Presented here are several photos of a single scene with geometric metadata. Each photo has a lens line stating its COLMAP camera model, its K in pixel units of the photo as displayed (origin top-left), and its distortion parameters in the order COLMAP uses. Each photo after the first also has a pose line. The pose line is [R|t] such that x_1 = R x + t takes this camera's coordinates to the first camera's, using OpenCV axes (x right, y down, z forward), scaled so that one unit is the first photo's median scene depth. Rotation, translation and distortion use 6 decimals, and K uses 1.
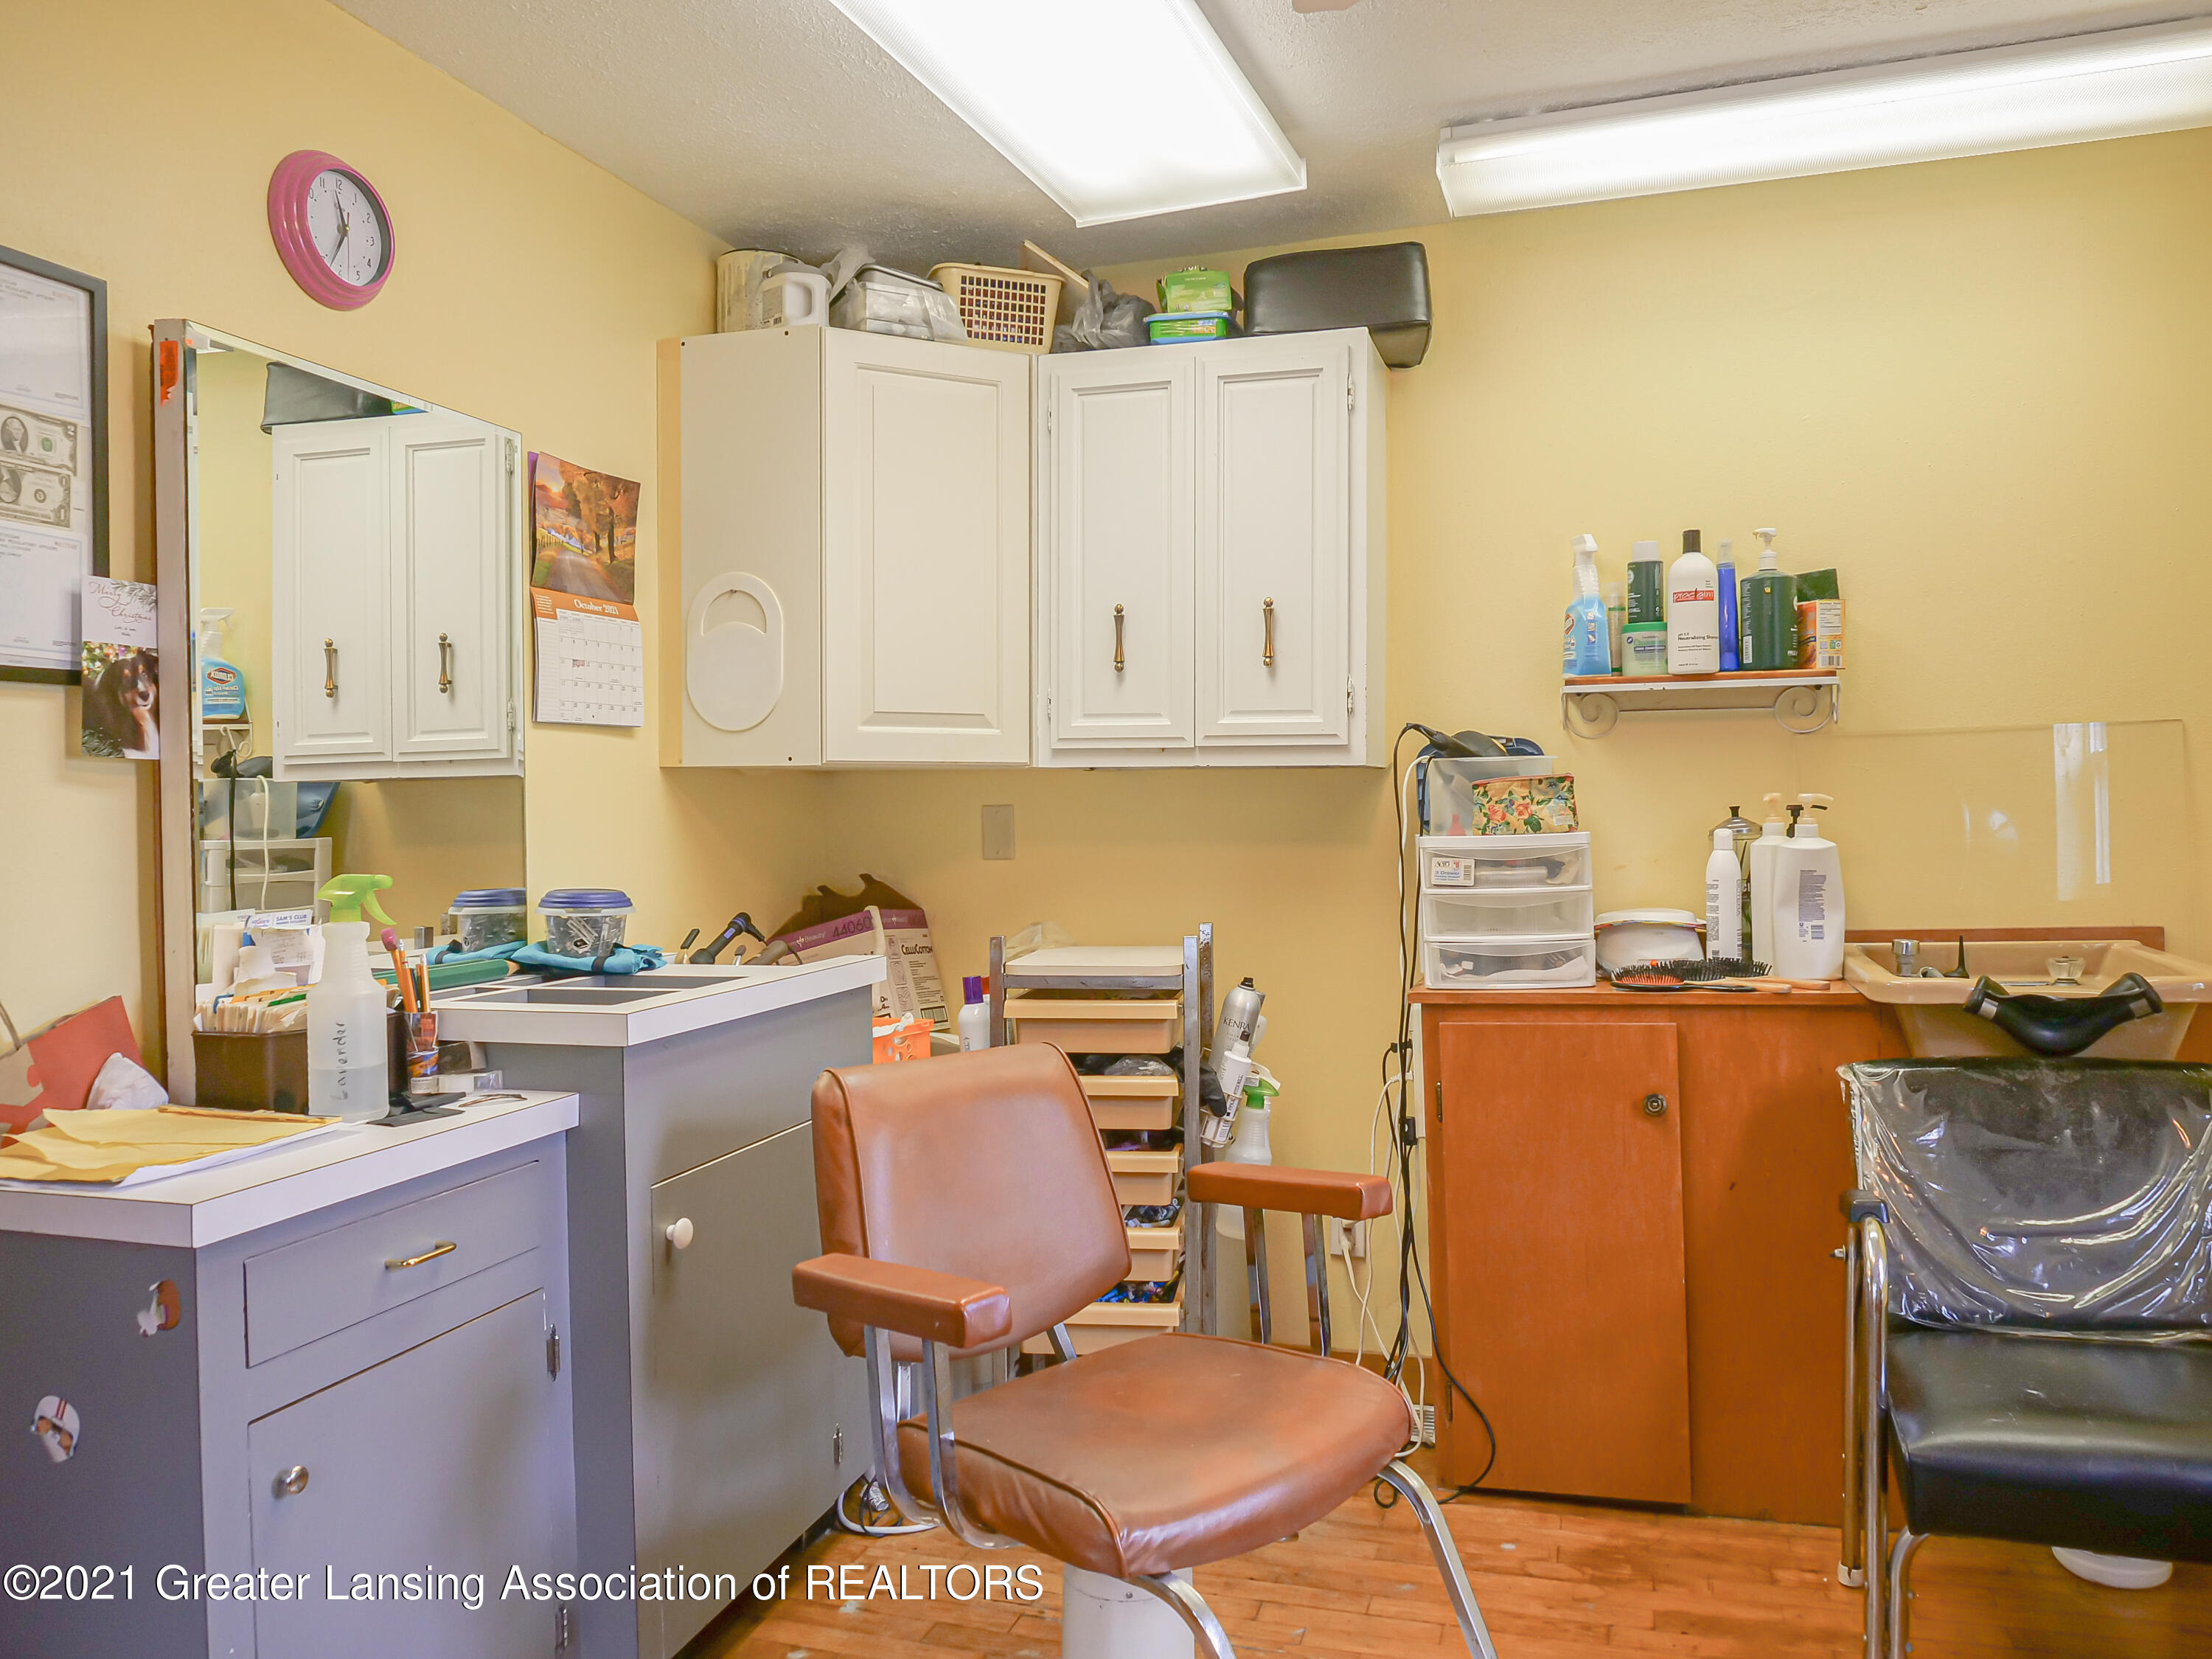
lens RADIAL K [[1590.0, 0, 1109.2], [0, 1590.0, 832.0], [0, 0, 1]] dist [-0.026332, -0.003341]
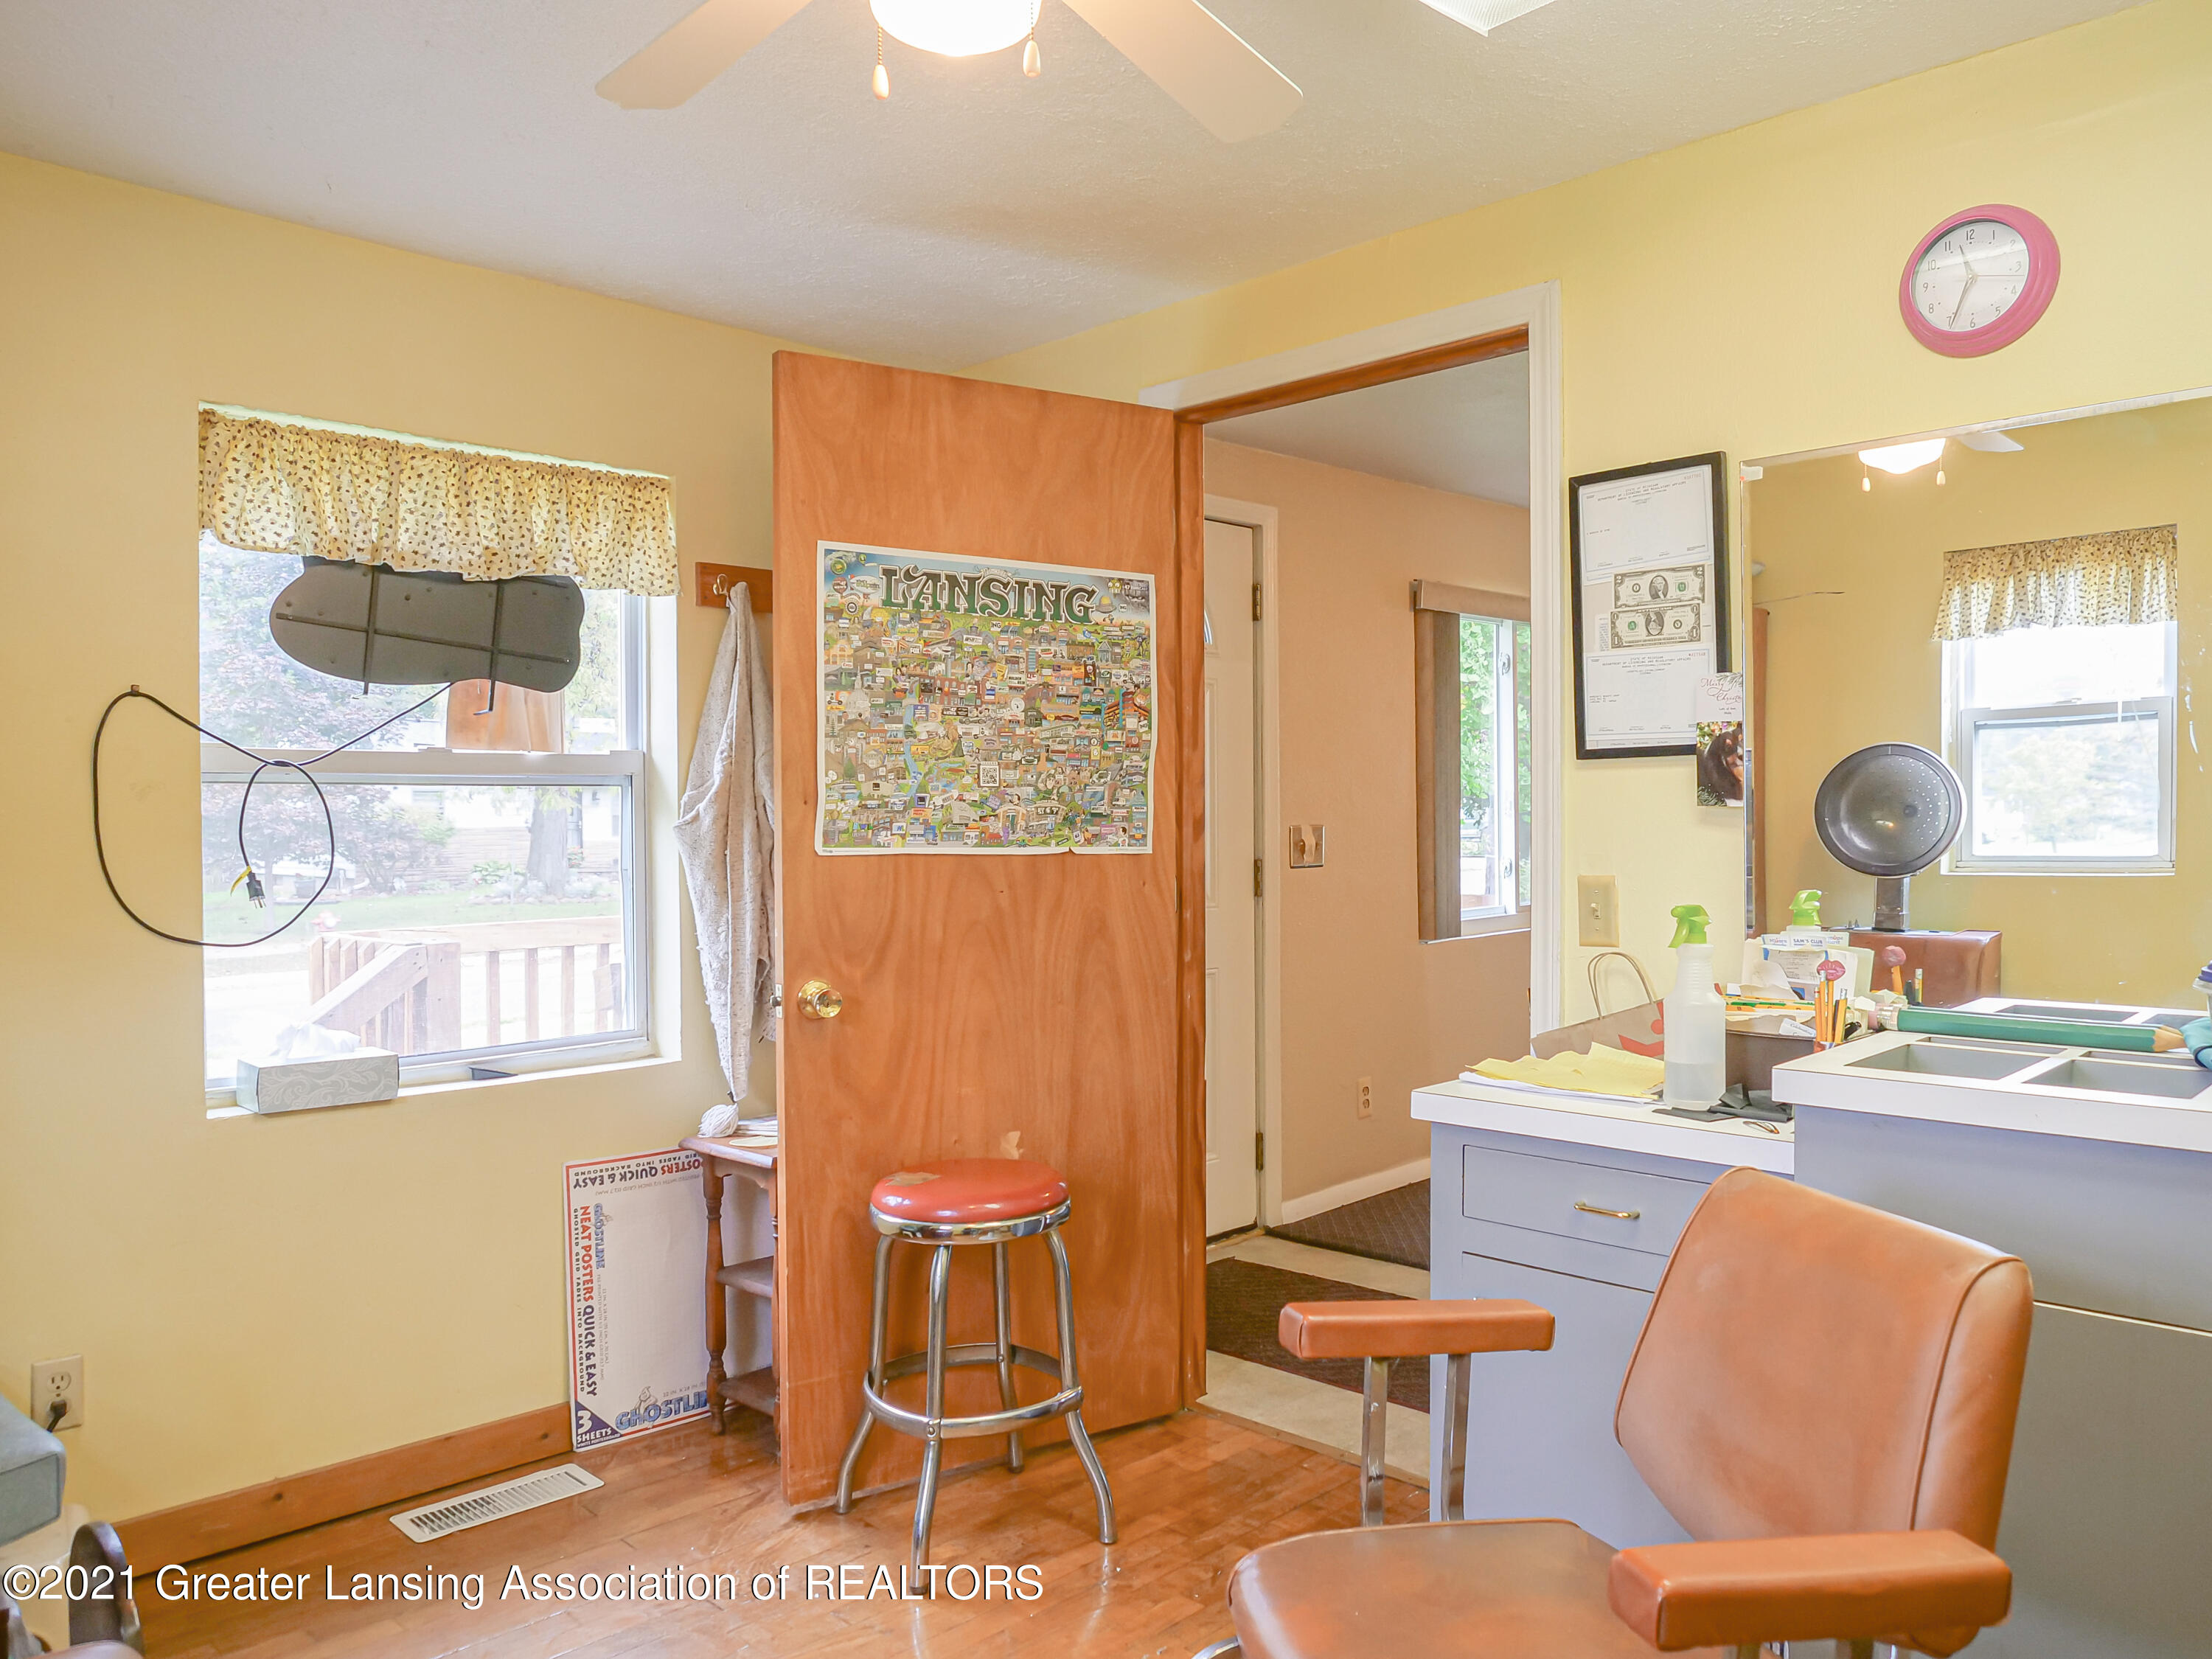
lens RADIAL K [[1590.0, 0, 1108.2], [0, 1590.0, 817.8], [0, 0, 1]] dist [-0.026332, -0.003341]
pose [[-0.491469, 0.026994, -0.870477, 0.814485], [0.007723, 0.999615, 0.026638, -0.078468], [0.870861, 0.006369, -0.491489, 1.226633]]
